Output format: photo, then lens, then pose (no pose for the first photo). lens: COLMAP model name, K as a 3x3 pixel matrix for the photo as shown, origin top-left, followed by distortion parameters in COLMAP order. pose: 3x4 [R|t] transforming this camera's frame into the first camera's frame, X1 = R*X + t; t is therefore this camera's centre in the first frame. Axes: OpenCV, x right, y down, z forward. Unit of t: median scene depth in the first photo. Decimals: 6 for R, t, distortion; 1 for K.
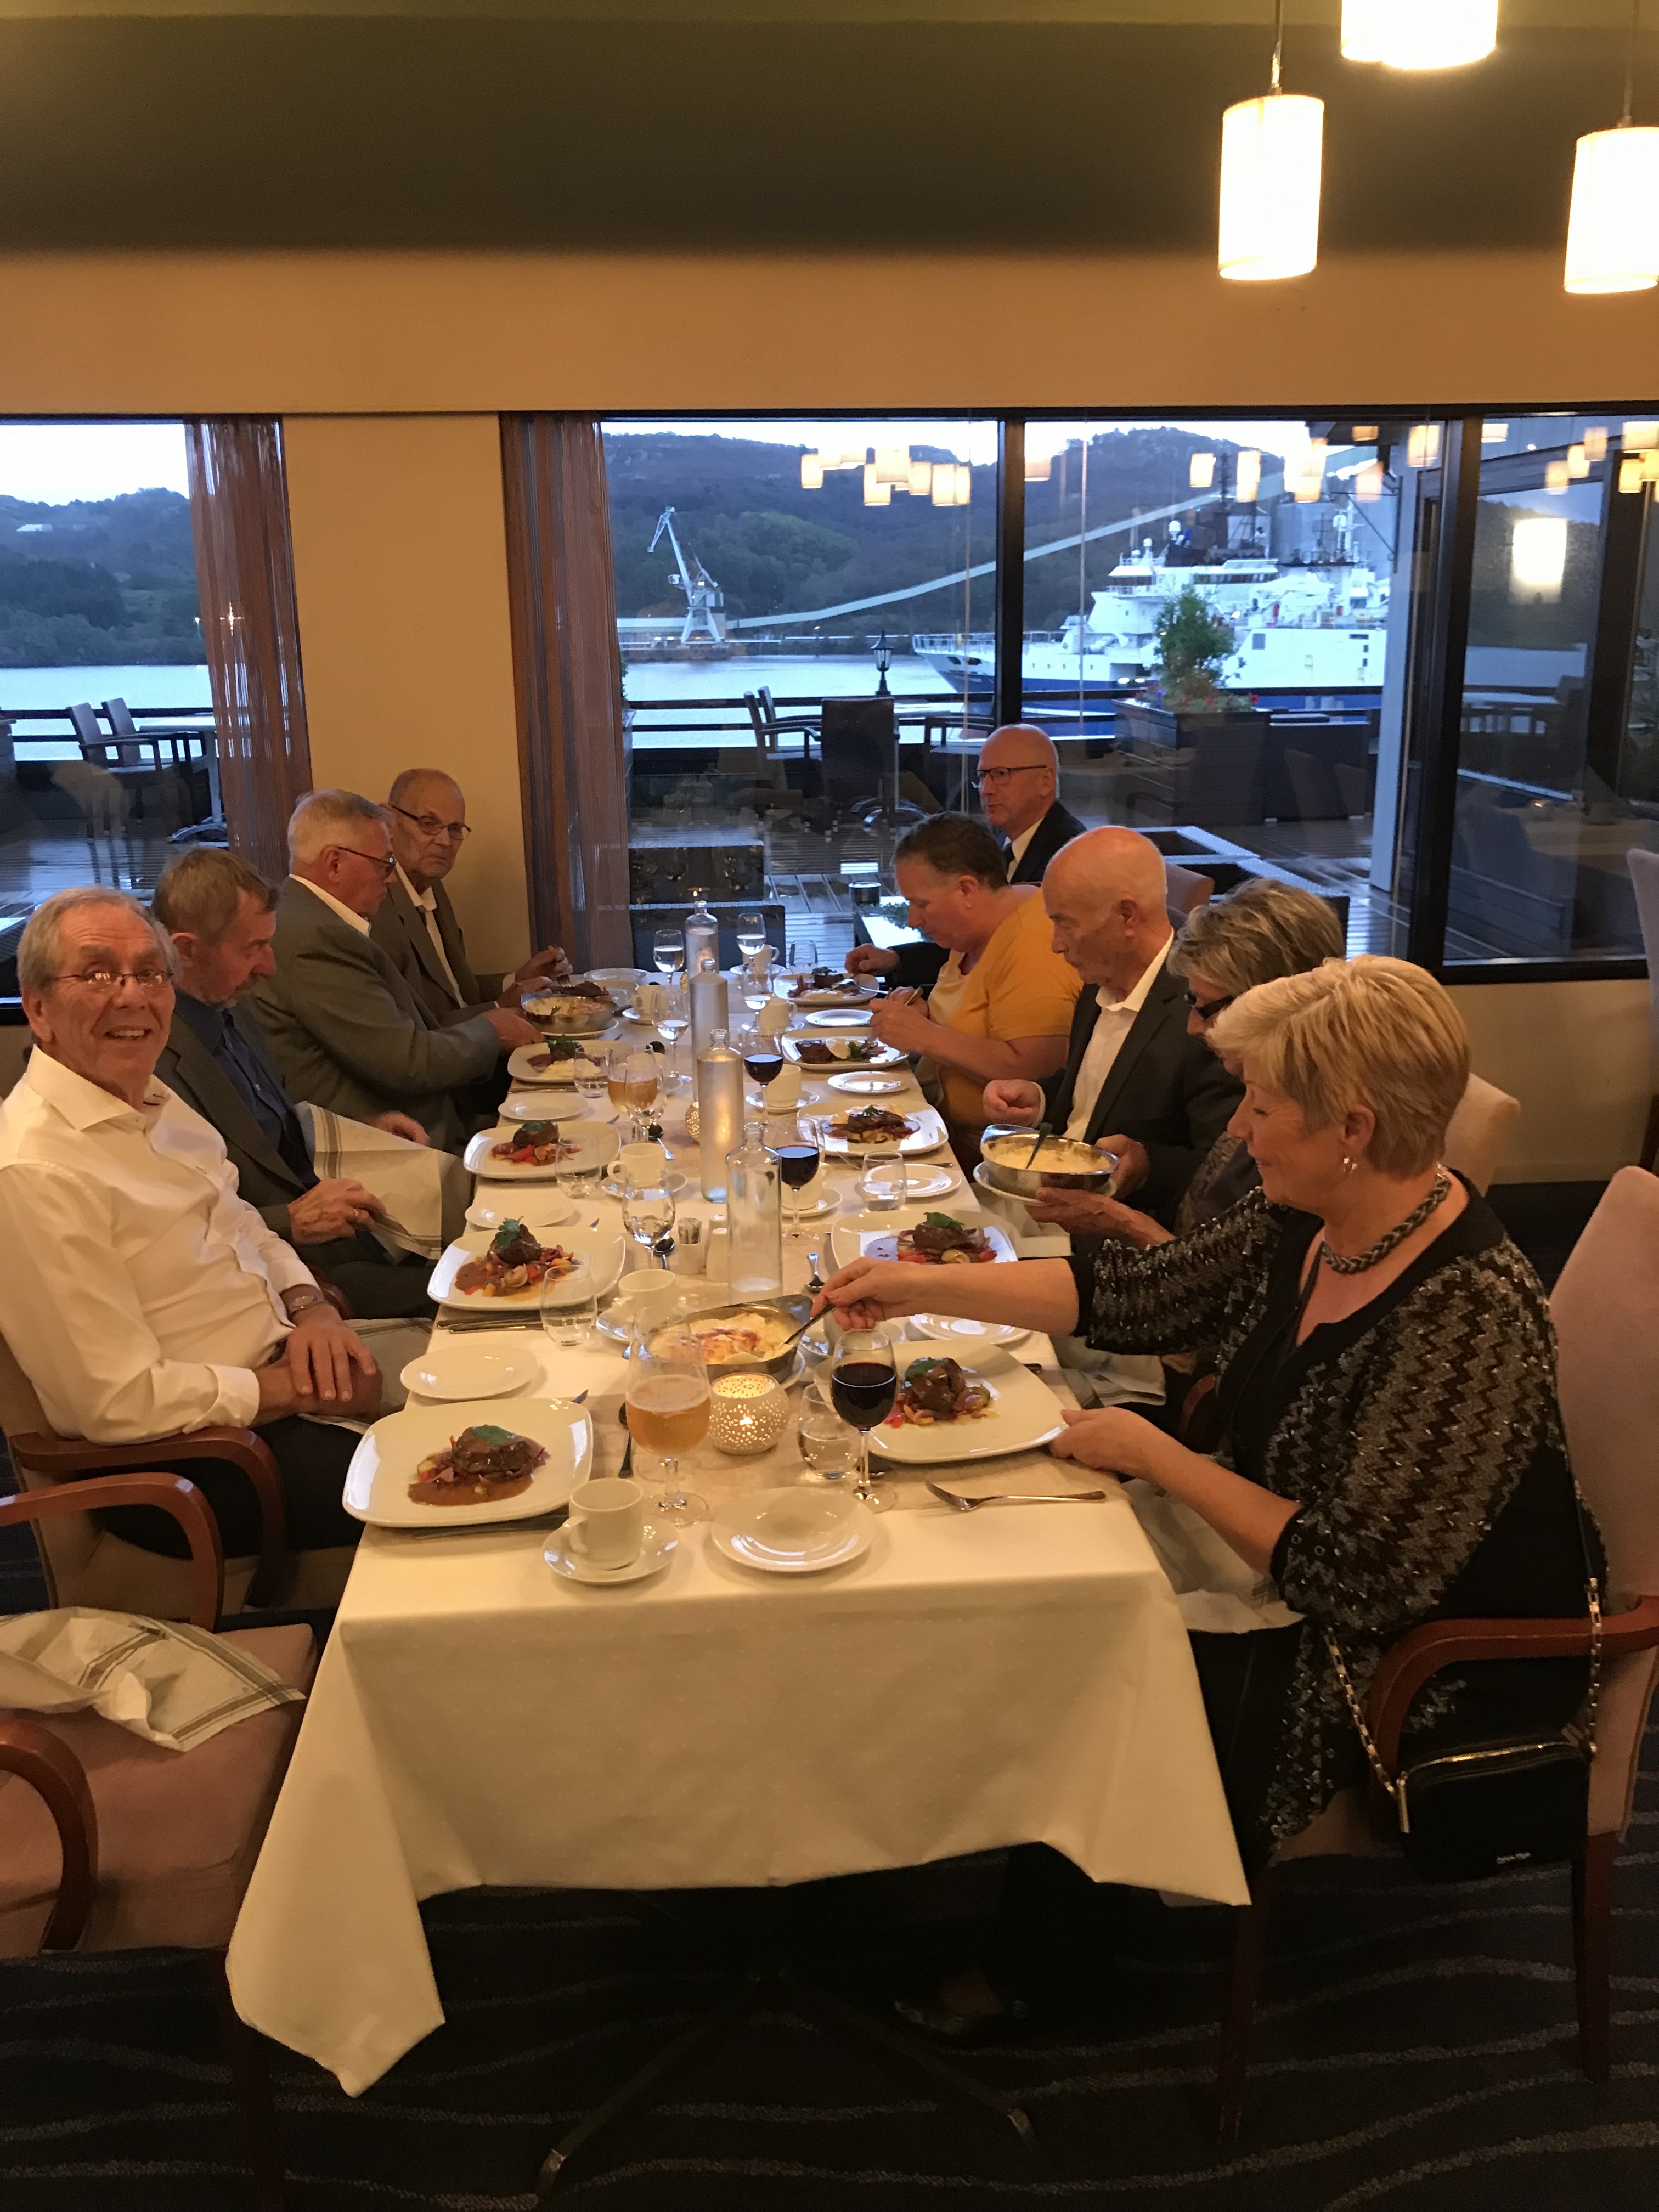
lens RADIAL K [[1833.7, 0, 842.1], [0, 1833.7, 1097.2], [0, 0, 1]] dist [0.000998, -0.023262]
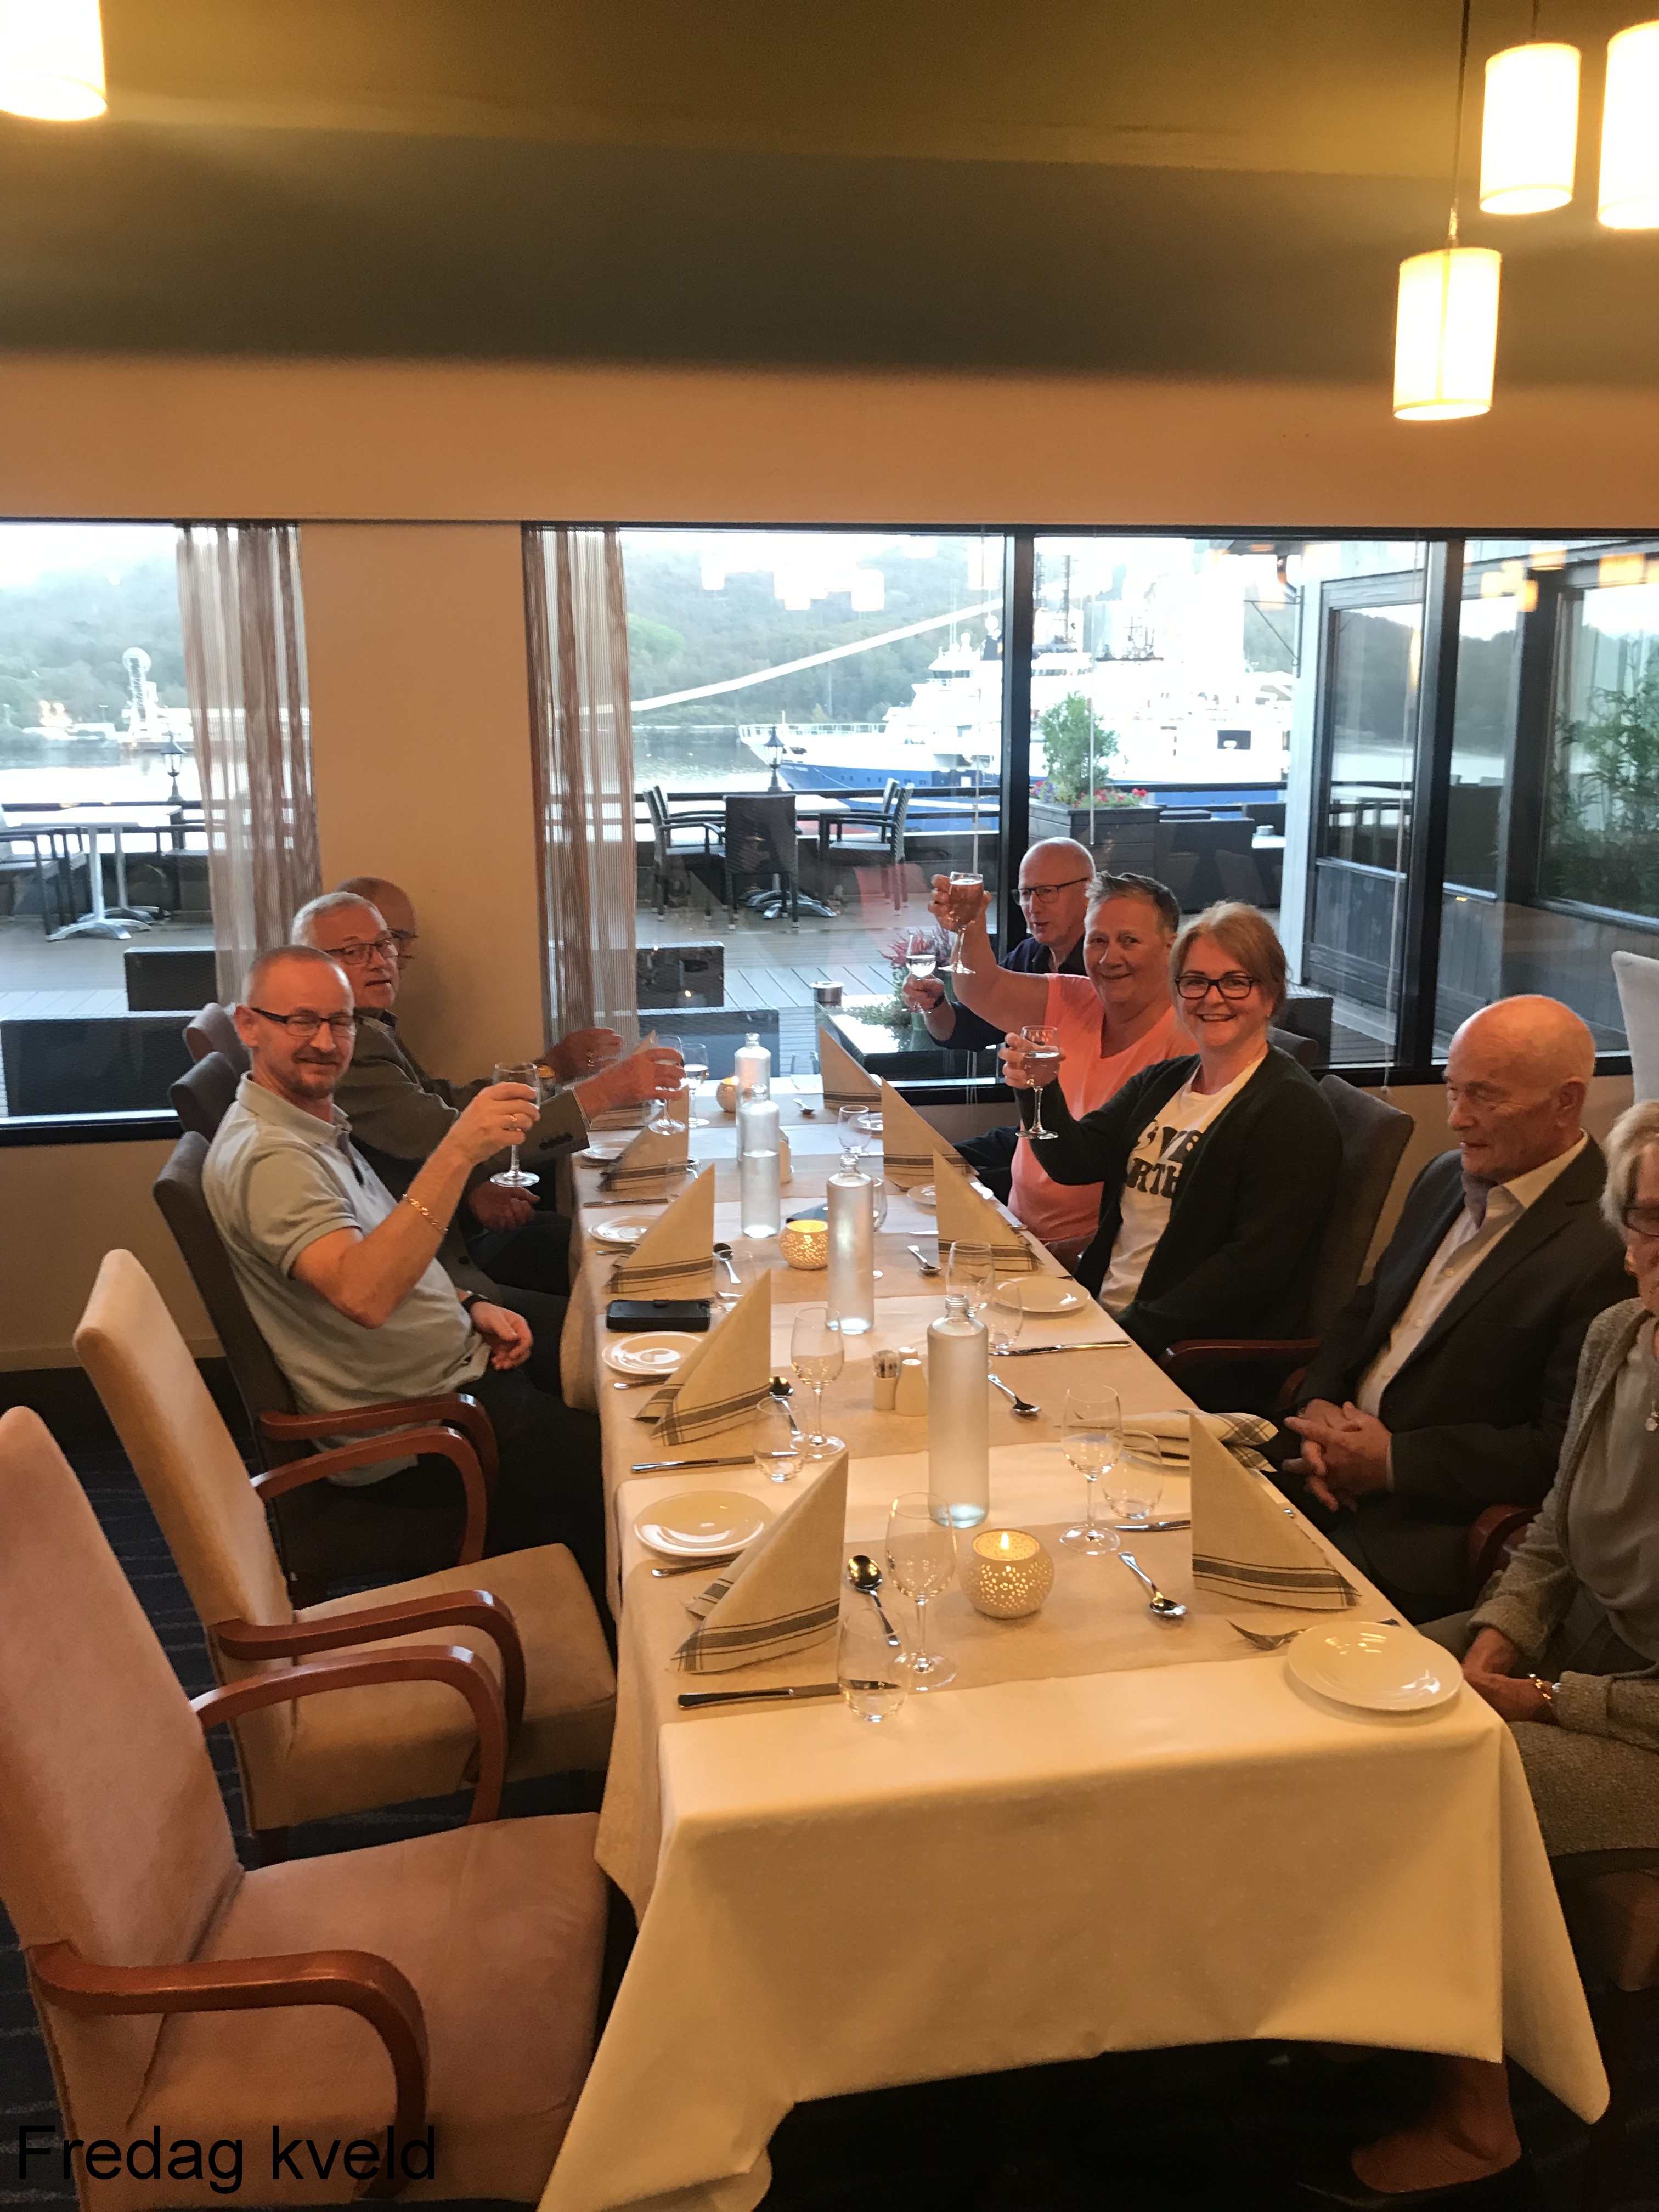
lens RADIAL K [[1833.7, 0, 842.1], [0, 1833.7, 1101.9], [0, 0, 1]] dist [0.000998, -0.023262]
pose [[0.995339, -0.013680, 0.095463, -0.103540], [0.017878, 0.998904, -0.043252, -0.011894], [-0.094767, 0.044757, 0.994493, 0.010028]]
